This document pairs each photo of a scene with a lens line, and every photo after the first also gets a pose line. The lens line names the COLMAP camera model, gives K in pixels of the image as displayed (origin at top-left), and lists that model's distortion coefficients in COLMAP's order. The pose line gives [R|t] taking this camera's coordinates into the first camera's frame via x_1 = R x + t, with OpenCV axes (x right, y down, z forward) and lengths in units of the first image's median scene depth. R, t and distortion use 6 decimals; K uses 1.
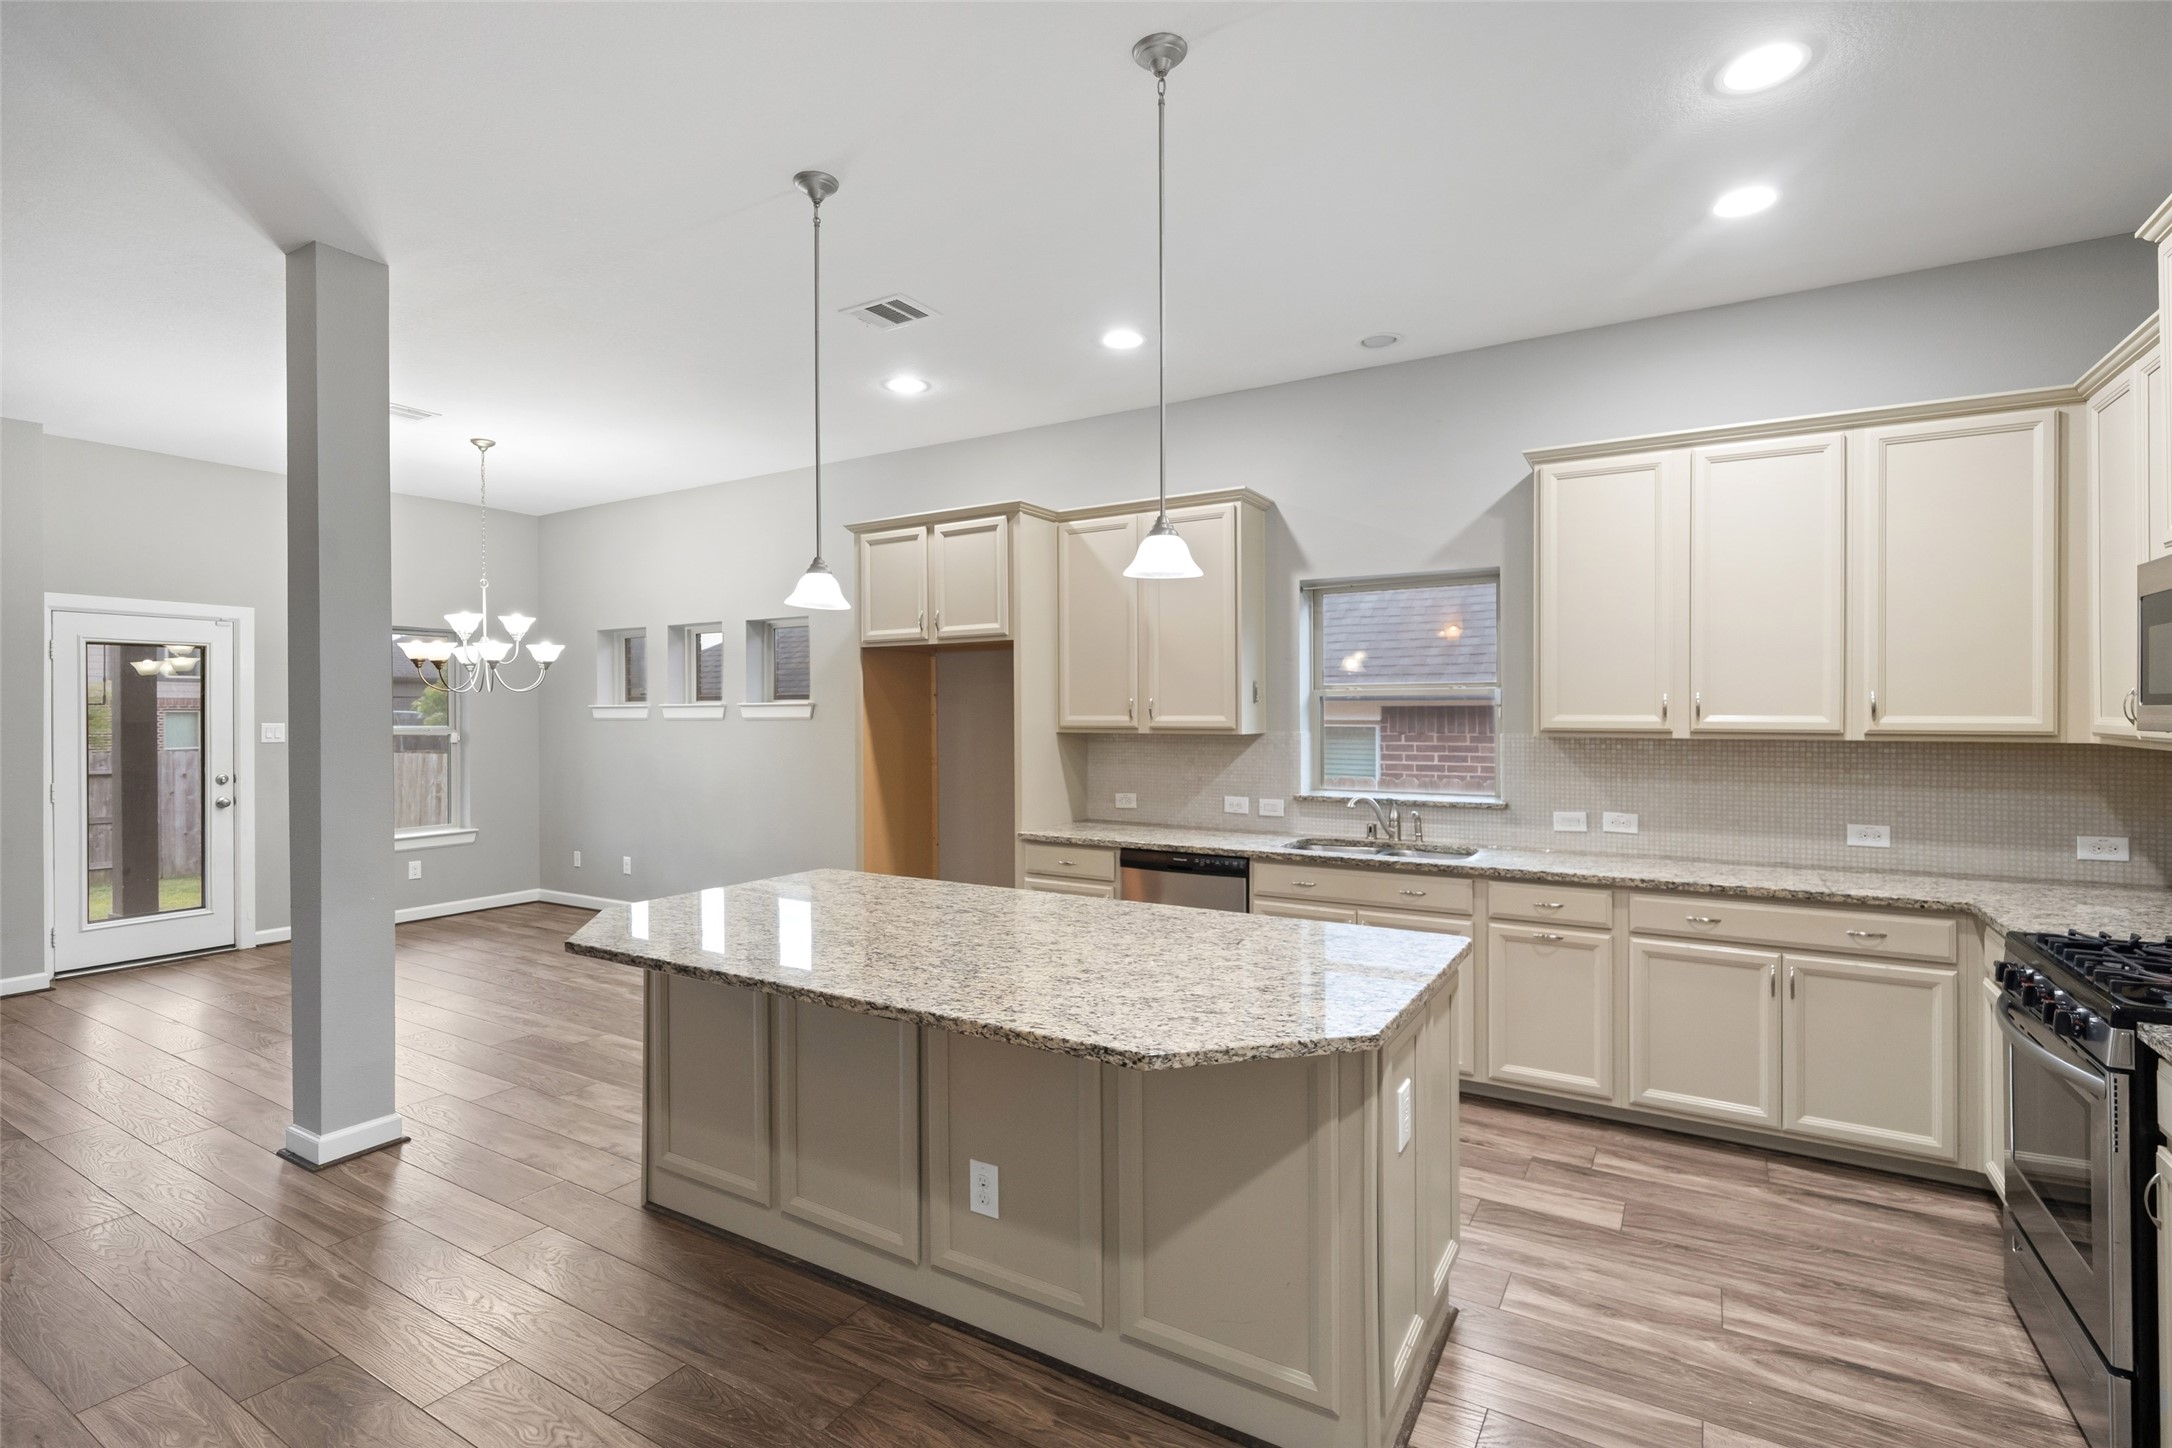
lens RADIAL K [[1015.5, 0, 1089.3], [0, 1015.5, 713.7], [0, 0, 1]] dist [0.001923, 0.000268]
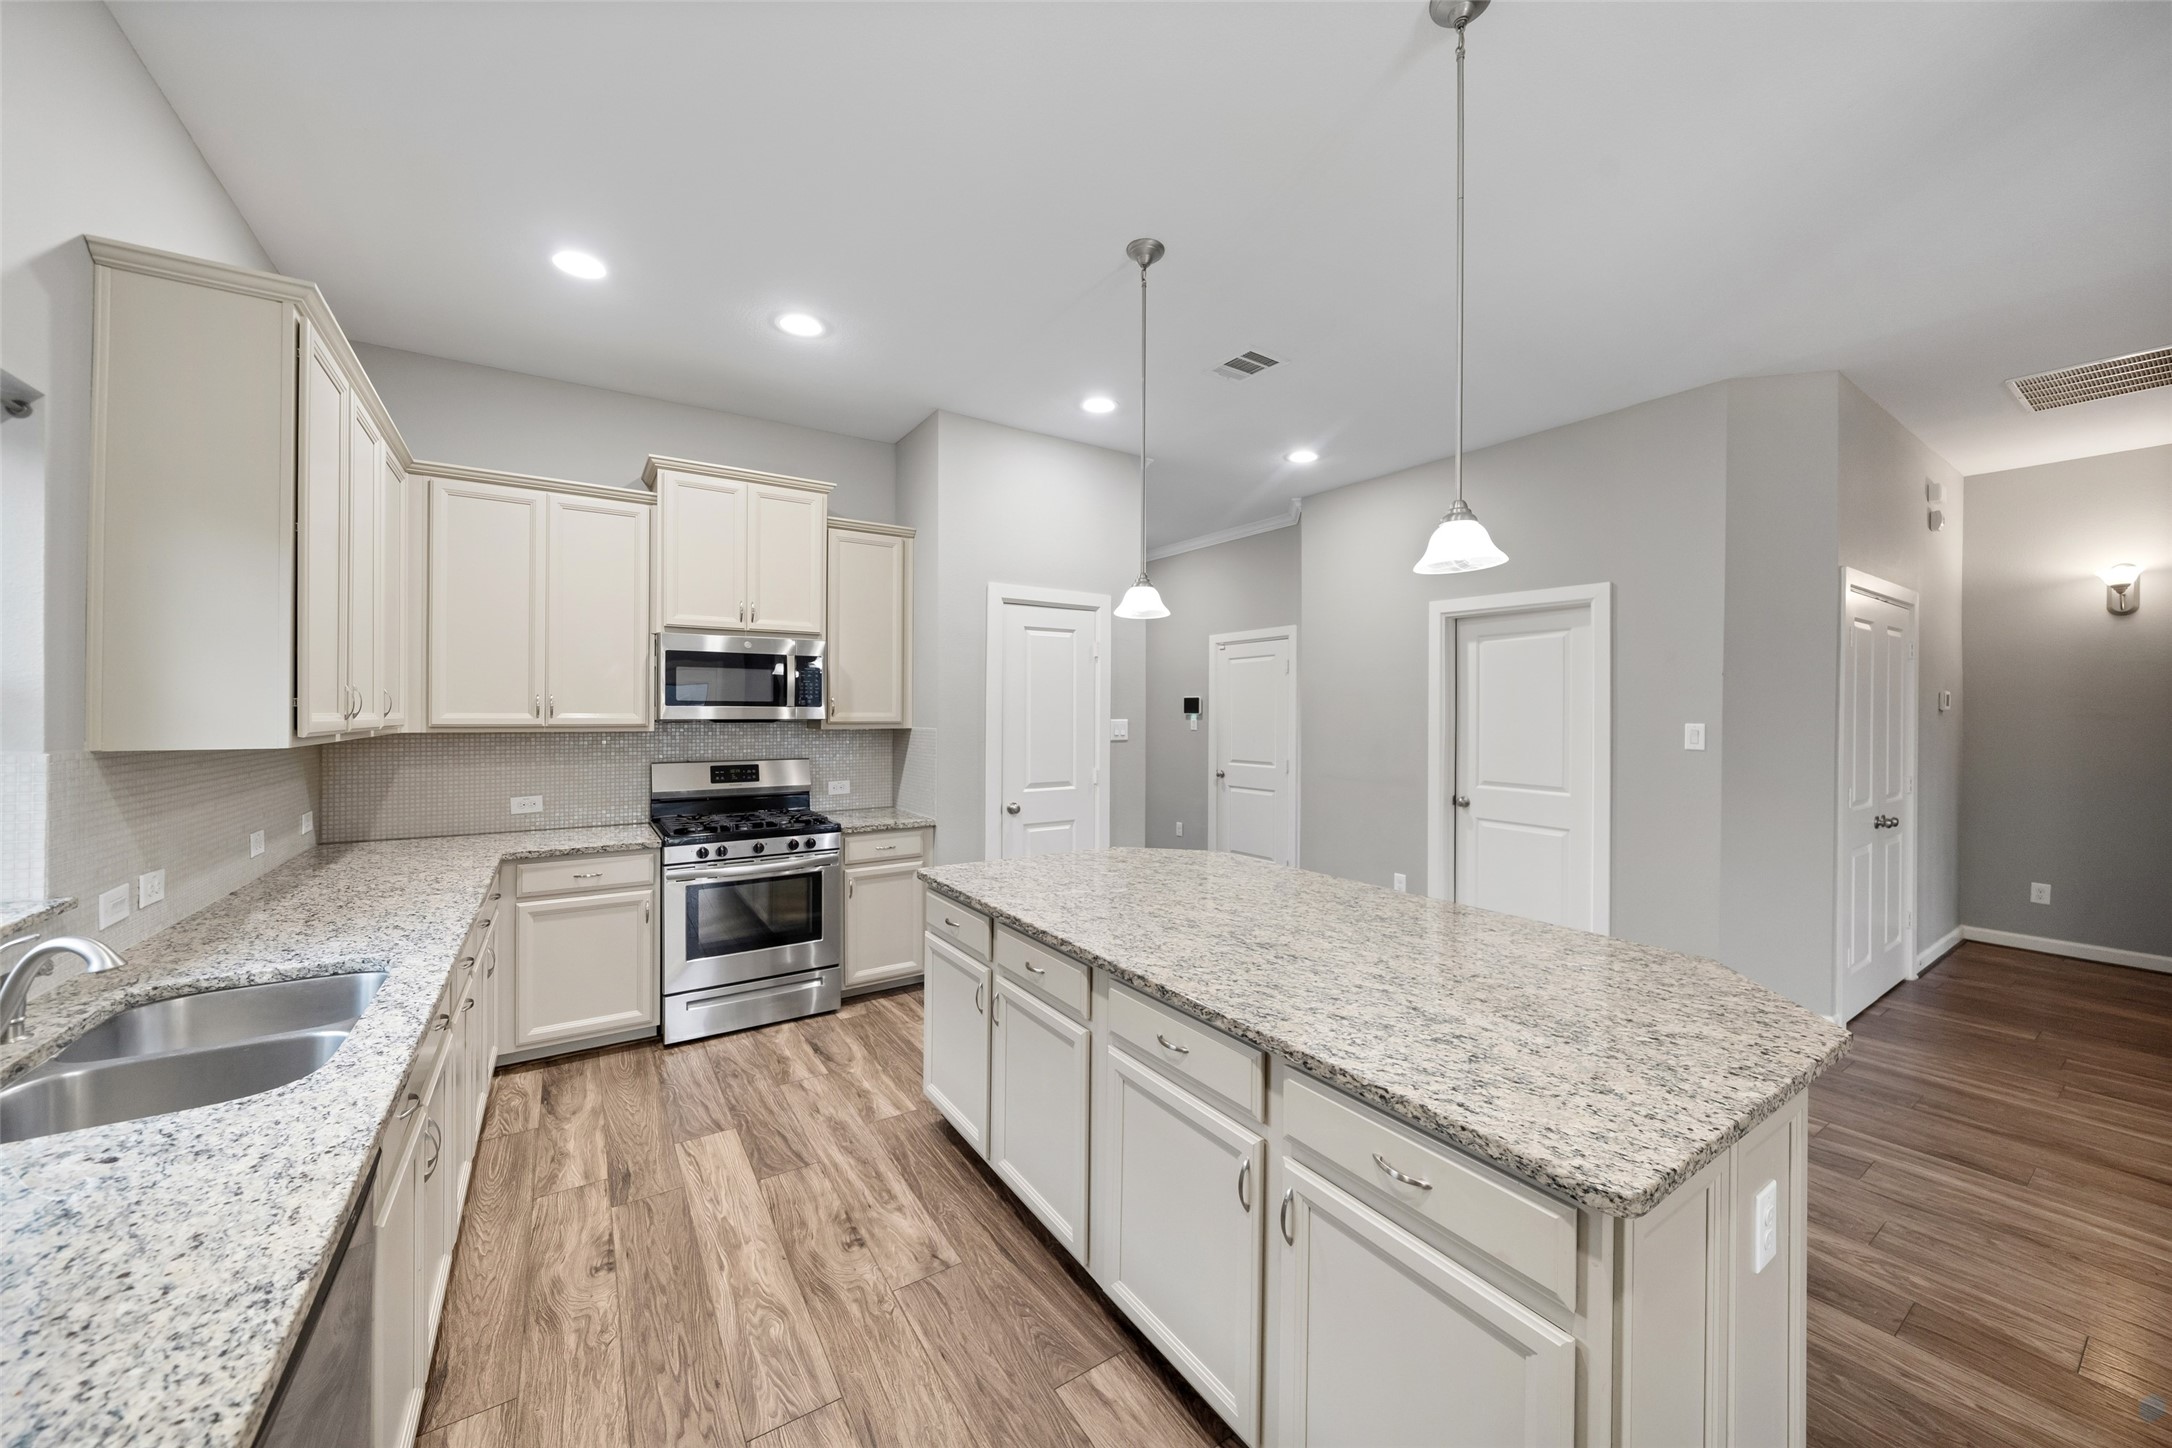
lens RADIAL K [[789.1, 0, 1094.0], [0, 789.1, 711.5], [0, 0, 1]] dist [-0.001880, -0.000147]
pose [[-0.908680, -0.000887, 0.417493, -0.225338], [-0.000324, 0.999999, 0.001419, -0.000131], [-0.417494, 0.001154, -0.908679, 1.391390]]
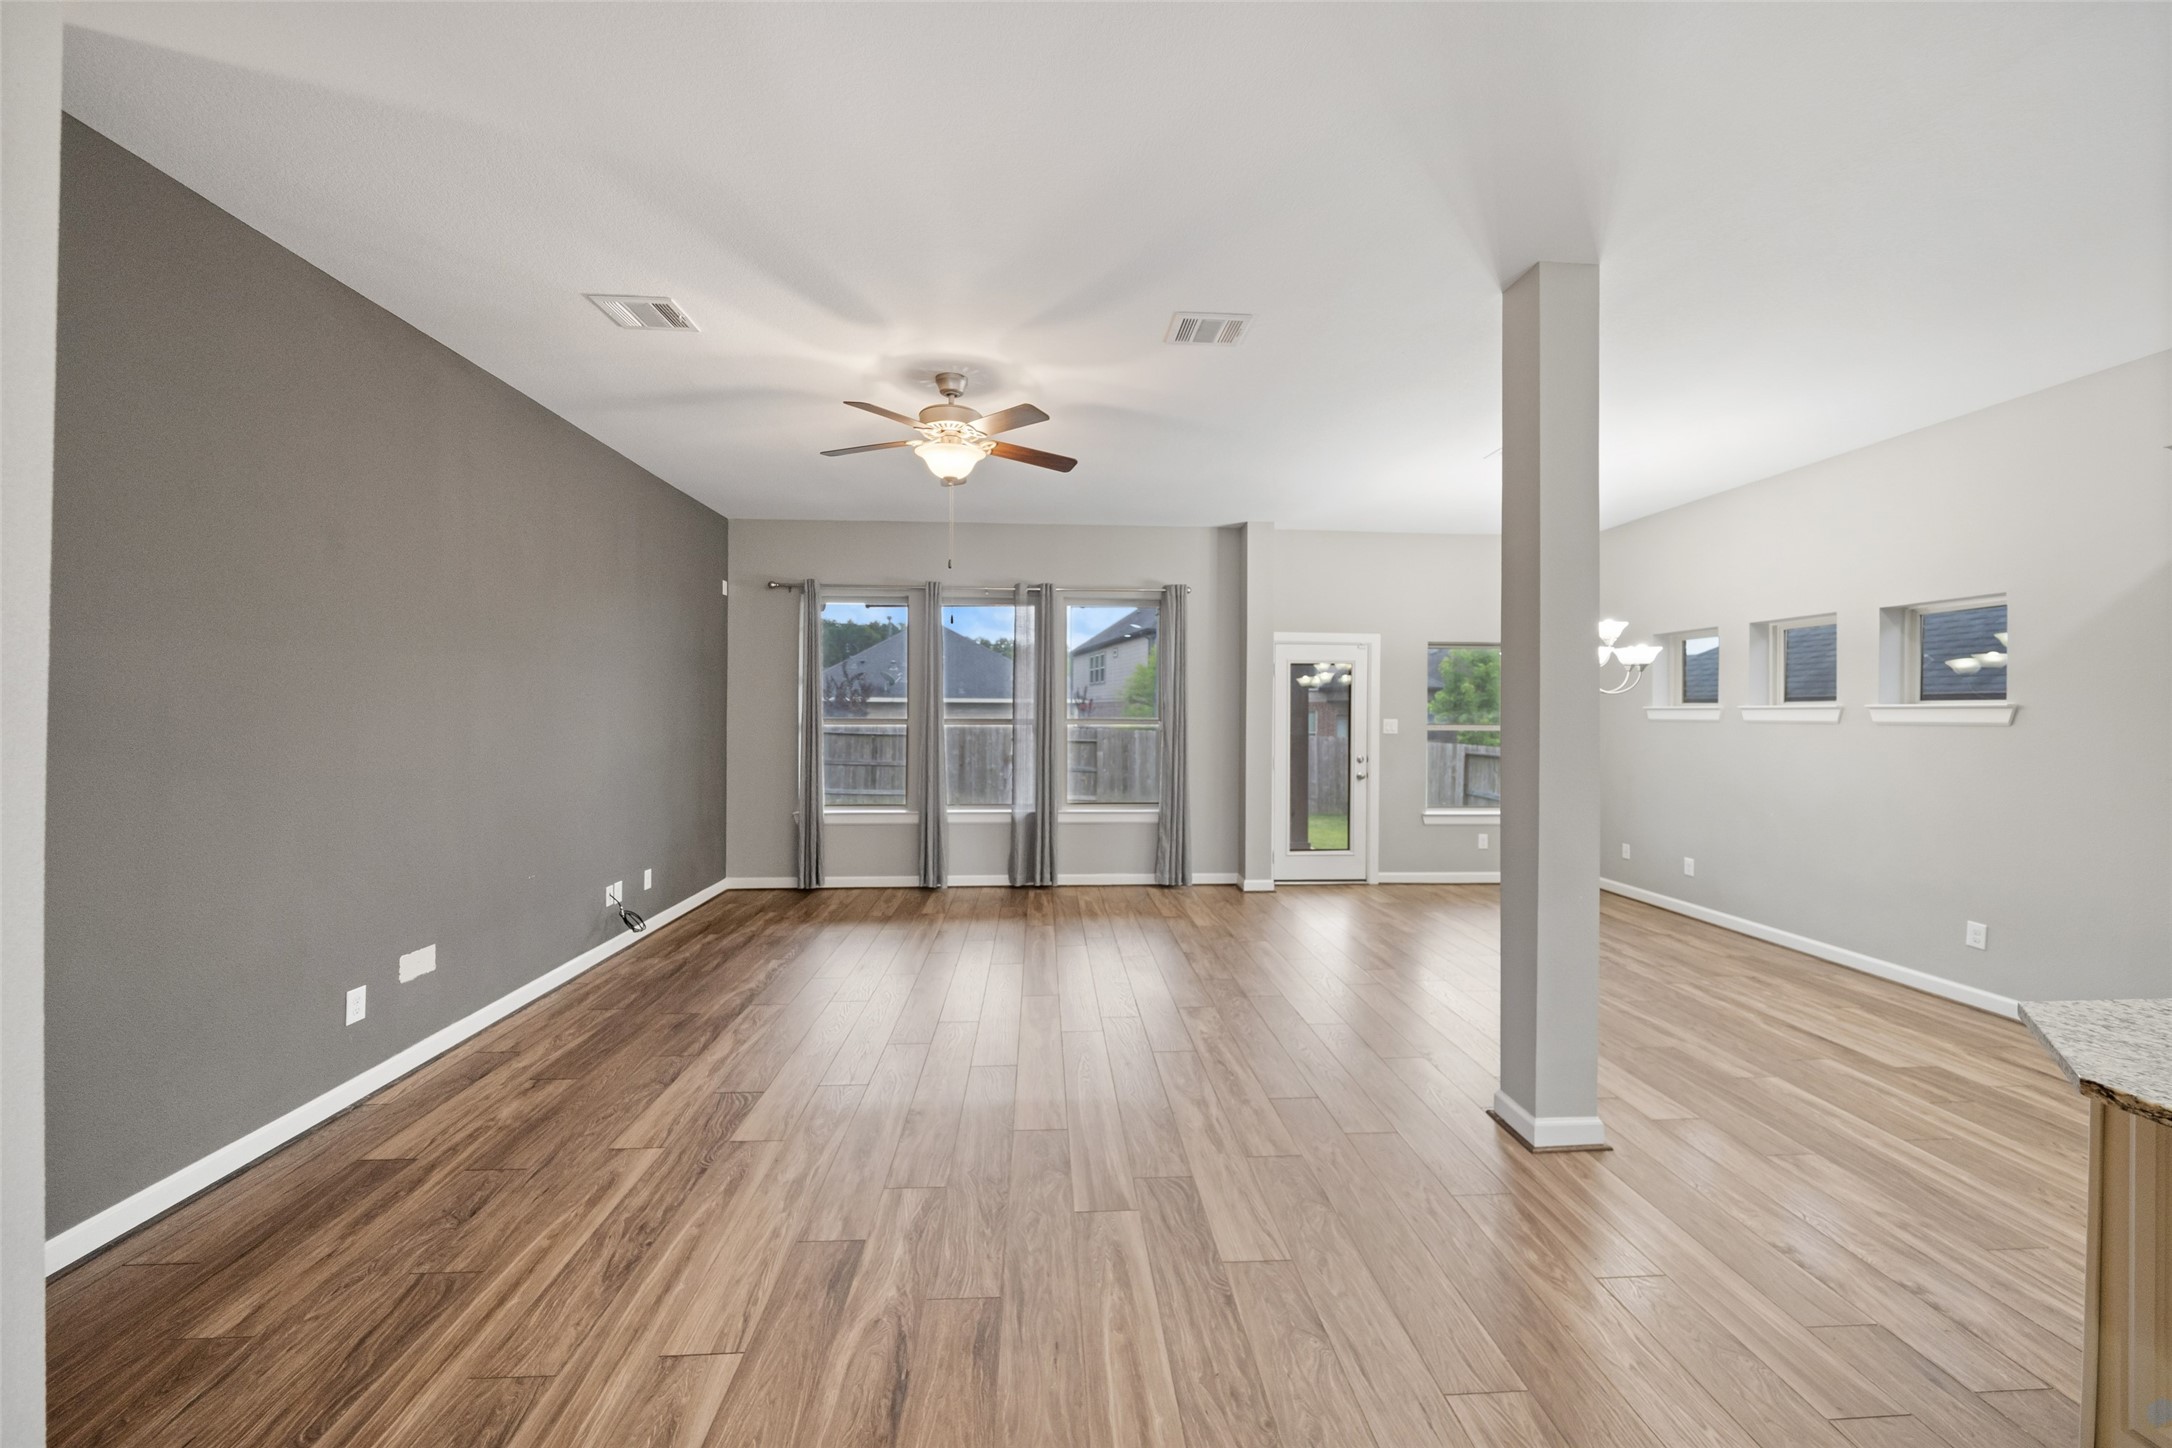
lens RADIAL K [[780.5, 0, 1091.0], [0, 780.5, 710.4], [0, 0, 1]] dist [-0.000121, 0.000000]
pose [[0.573706, 0.006652, -0.819034, -0.347194], [-0.010282, 0.999947, 0.000919, 0.001106], [0.818997, 0.007894, 0.573744, 0.157083]]
